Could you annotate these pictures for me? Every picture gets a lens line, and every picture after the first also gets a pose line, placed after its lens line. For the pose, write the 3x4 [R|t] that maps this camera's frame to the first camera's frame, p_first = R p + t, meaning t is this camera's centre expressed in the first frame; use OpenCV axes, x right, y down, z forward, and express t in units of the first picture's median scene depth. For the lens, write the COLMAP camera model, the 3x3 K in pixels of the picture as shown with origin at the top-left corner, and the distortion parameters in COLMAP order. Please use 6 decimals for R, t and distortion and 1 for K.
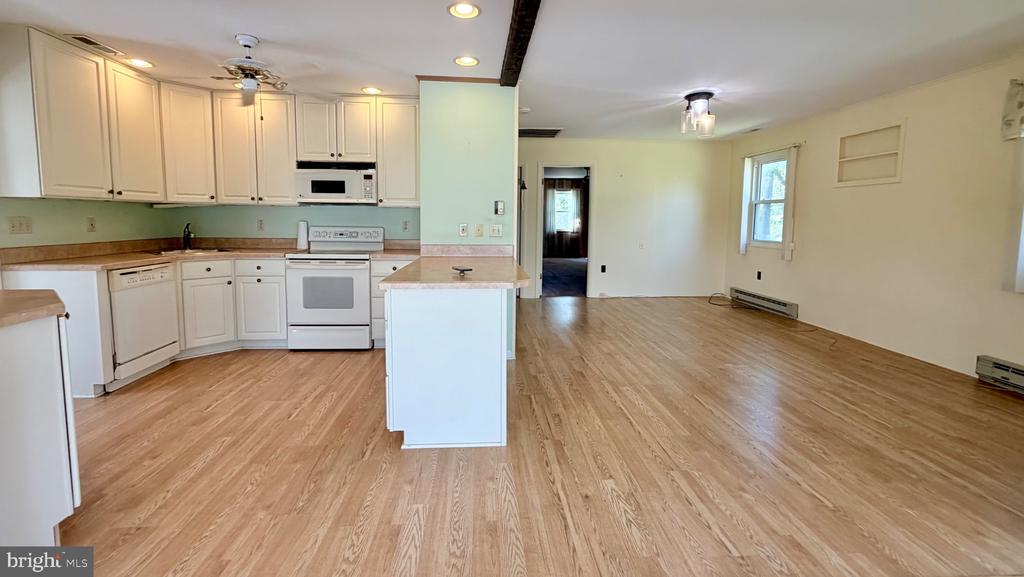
lens RADIAL K [[432.0, 0, 516.9], [0, 432.0, 254.4], [0, 0, 1]] dist [0.000019, -0.000351]
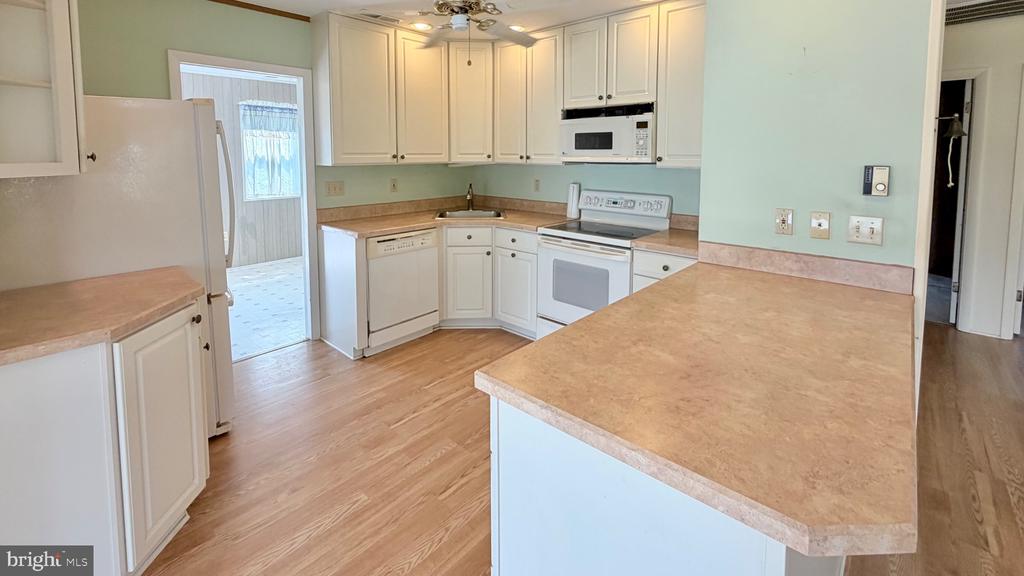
lens RADIAL K [[449.8, 0, 515.8], [0, 449.8, 185.3], [0, 0, 1]] dist [0.000841, 0.000014]
pose [[0.696988, 0.039885, -0.715973, 0.031147], [-0.052426, 0.998614, 0.004594, -0.081212], [0.715164, 0.034334, 0.698113, 0.386390]]
